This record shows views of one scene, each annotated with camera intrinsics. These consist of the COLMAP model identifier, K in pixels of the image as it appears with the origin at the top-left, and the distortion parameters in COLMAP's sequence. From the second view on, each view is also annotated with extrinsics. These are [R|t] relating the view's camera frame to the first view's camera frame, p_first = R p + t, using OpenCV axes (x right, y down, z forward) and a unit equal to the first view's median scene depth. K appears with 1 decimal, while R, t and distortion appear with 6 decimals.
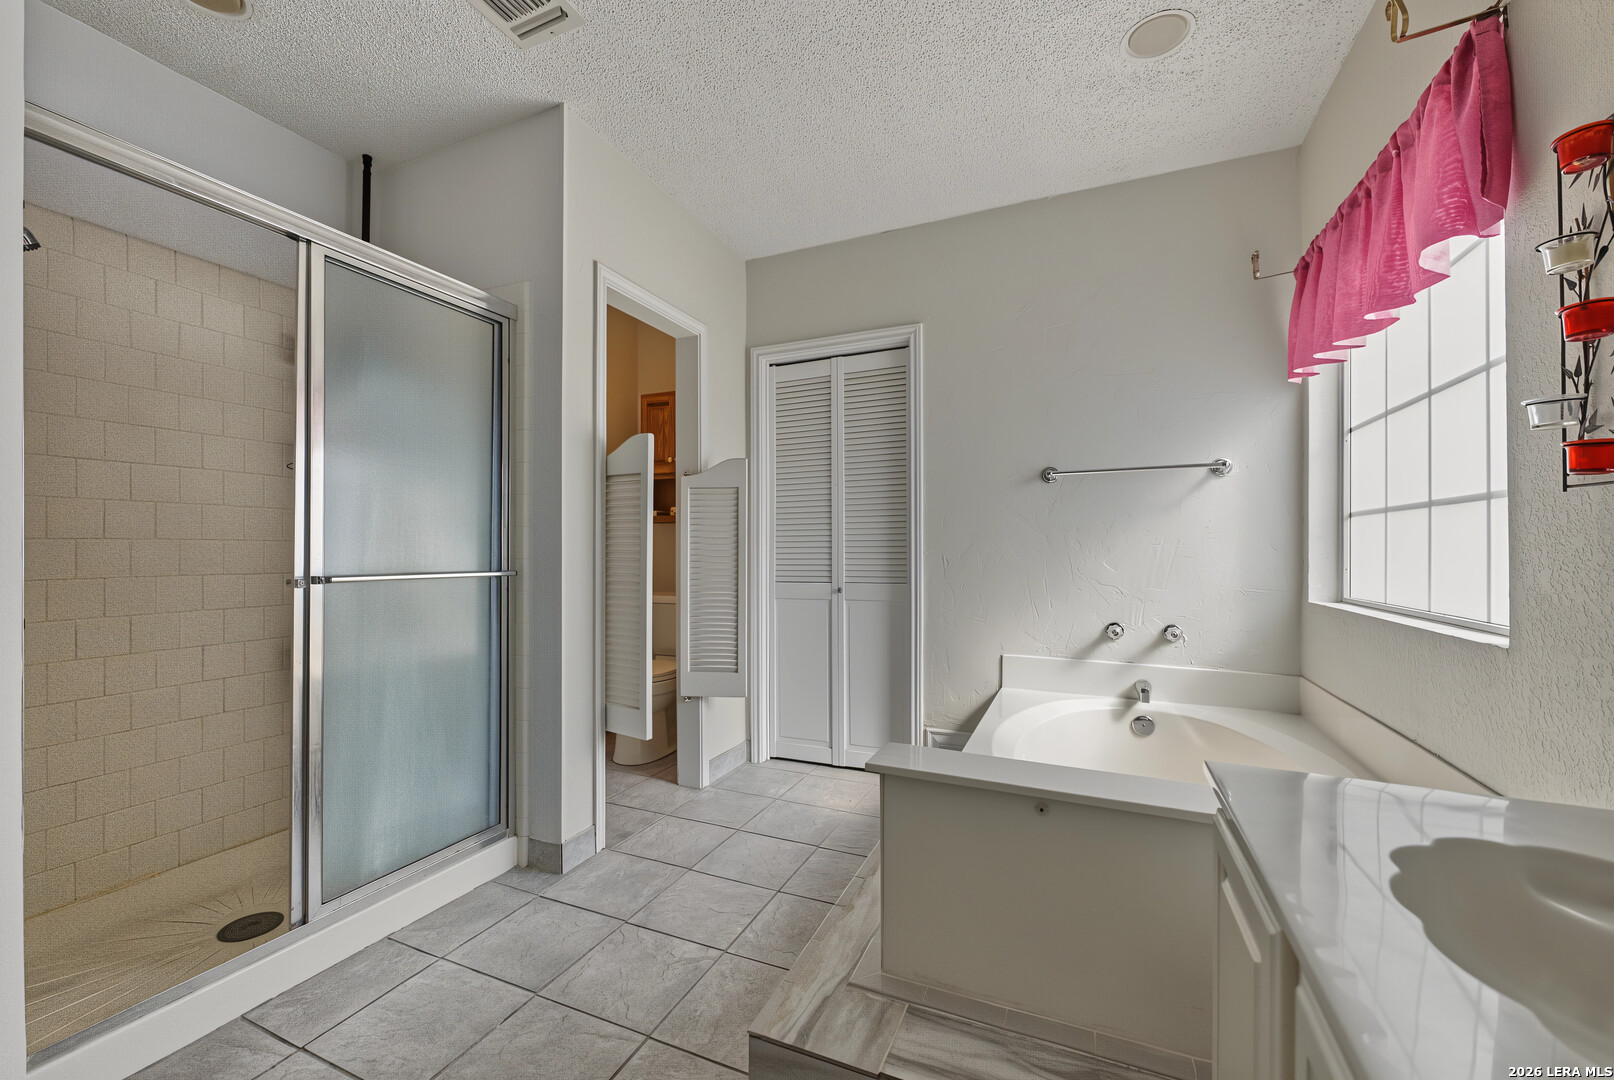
lens RADIAL K [[658.0, 0, 781.5], [0, 658.0, 550.0], [0, 0, 1]] dist [-0.000038, -0.001243]
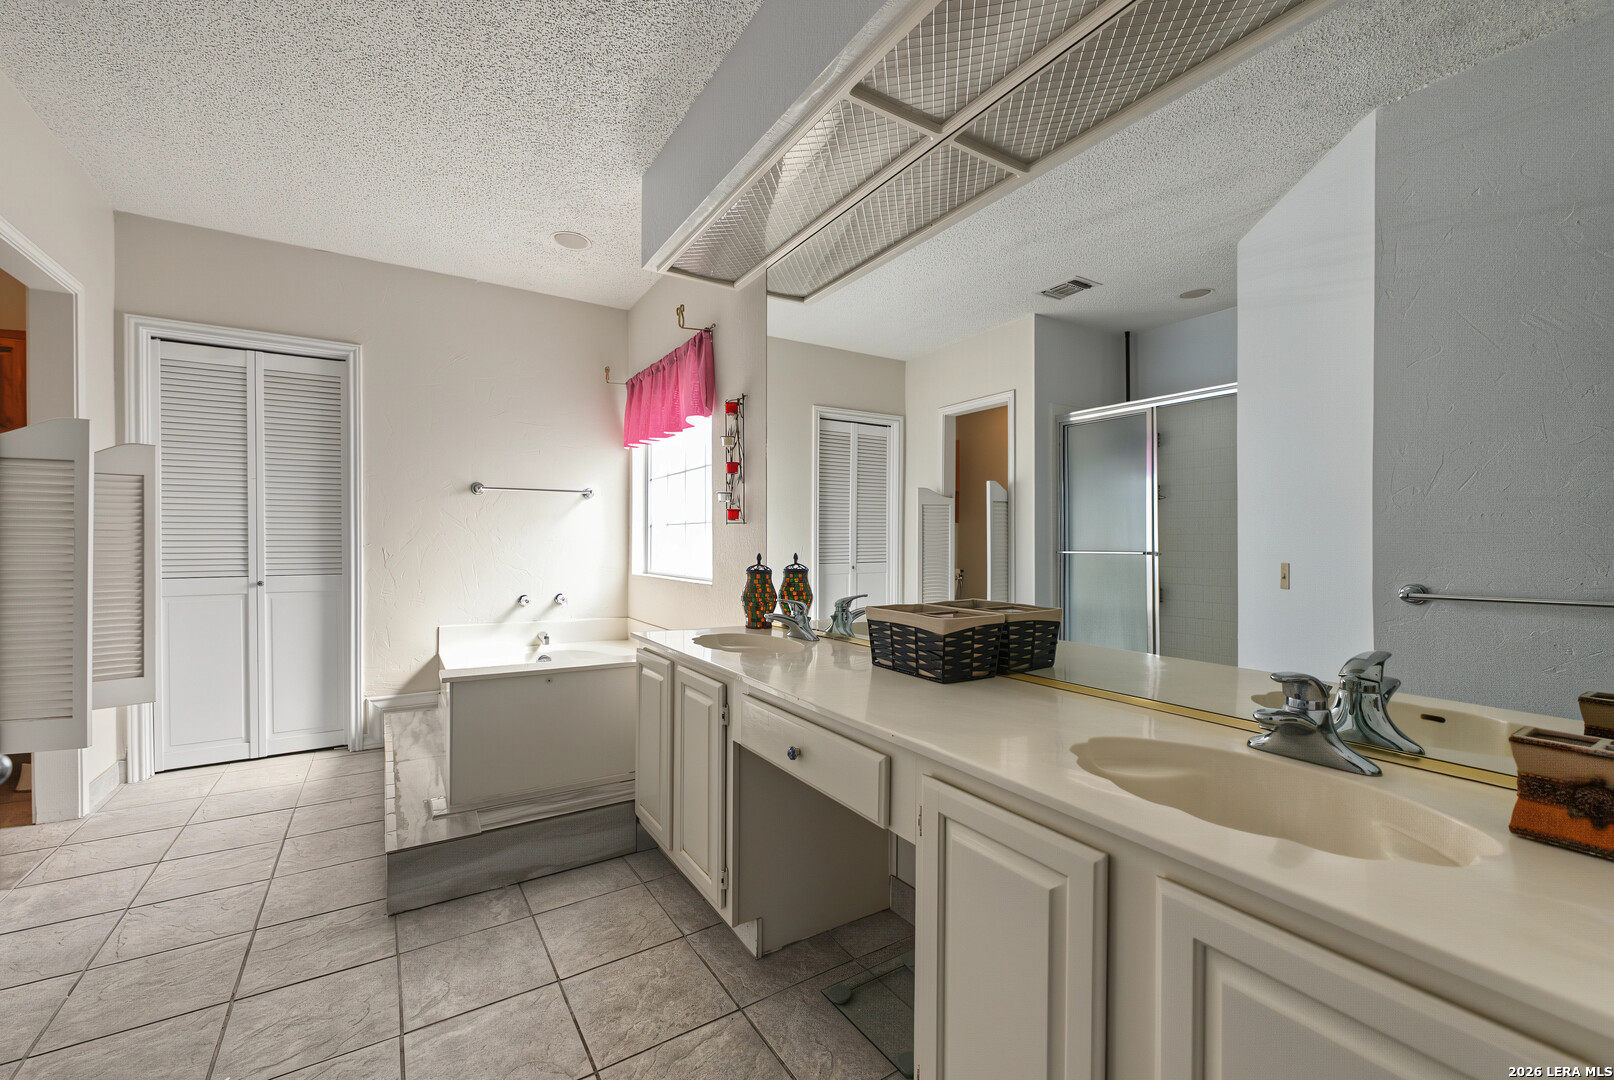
lens RADIAL K [[658.0, 0, 820.4], [0, 658.0, 549.4], [0, 0, 1]] dist [-0.000038, -0.001243]
pose [[0.530002, -0.005012, 0.847982, -0.367463], [-0.004256, 0.999954, 0.008570, -0.004092], [-0.847986, -0.008151, 0.529956, -0.311908]]
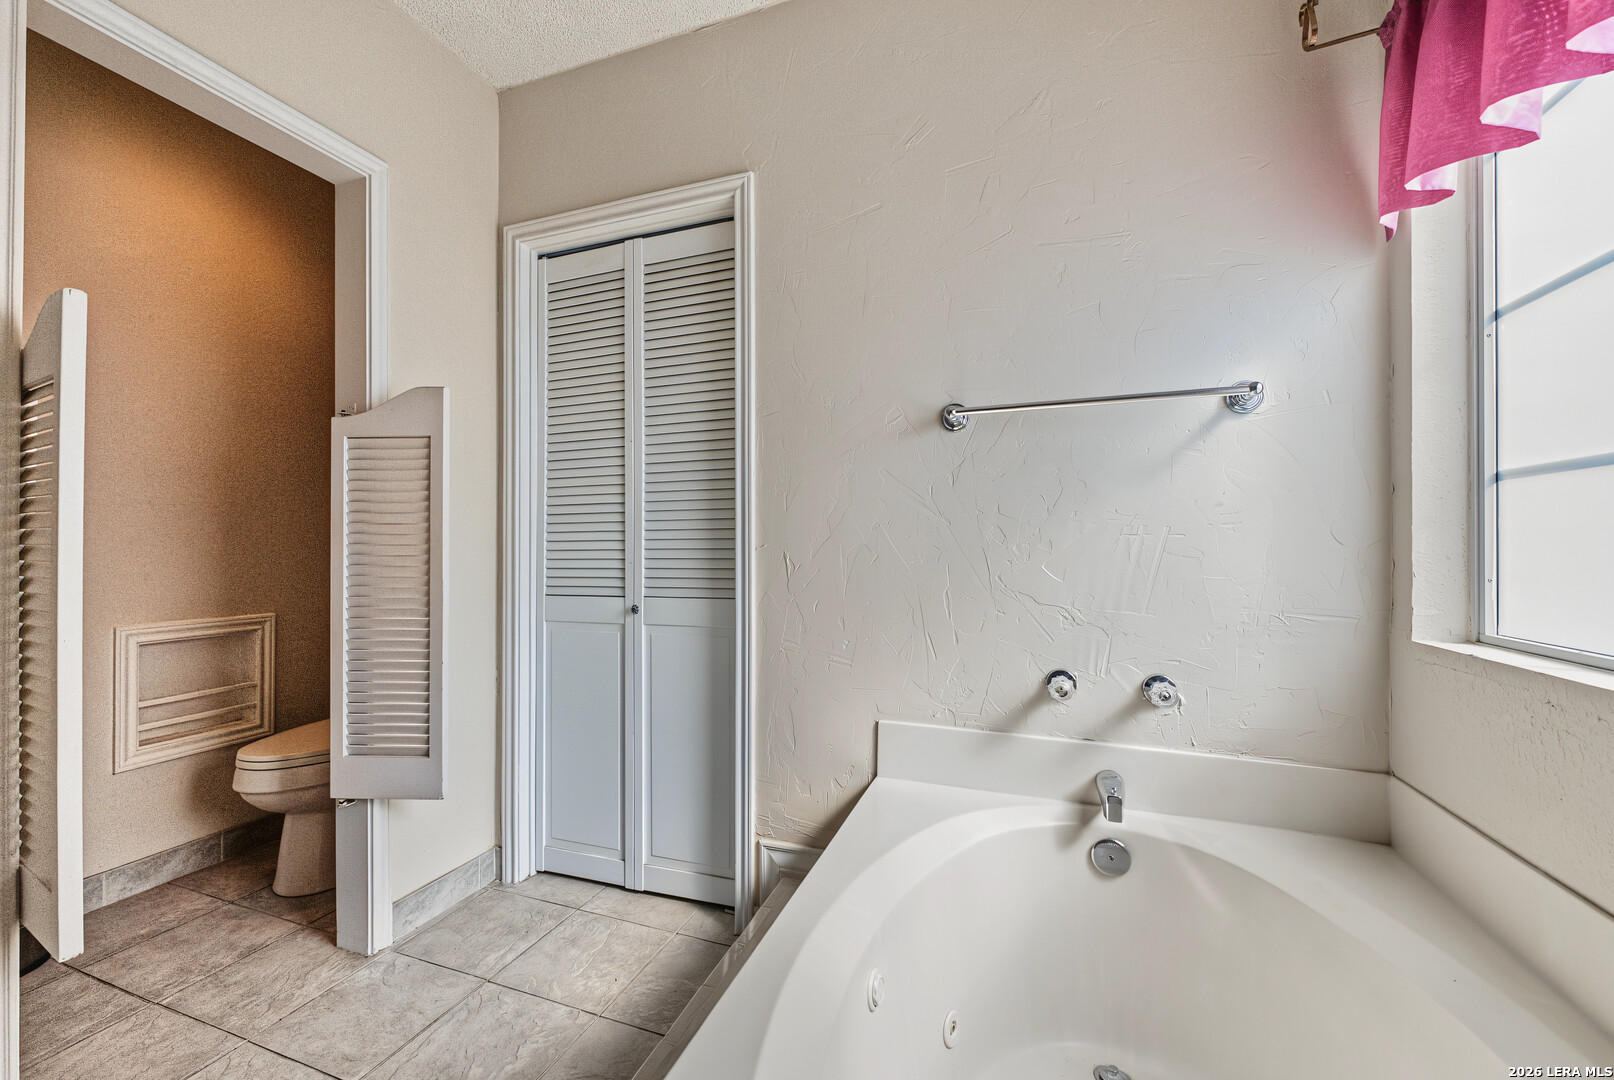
lens RADIAL K [[658.0, 0, 781.6], [0, 658.0, 543.9], [0, 0, 1]] dist [-0.000038, -0.001243]
pose [[0.997786, 0.000441, 0.066510, 0.219005], [-0.000101, 0.999987, -0.005113, 0.002428], [-0.066512, 0.005095, 0.997773, 0.430717]]
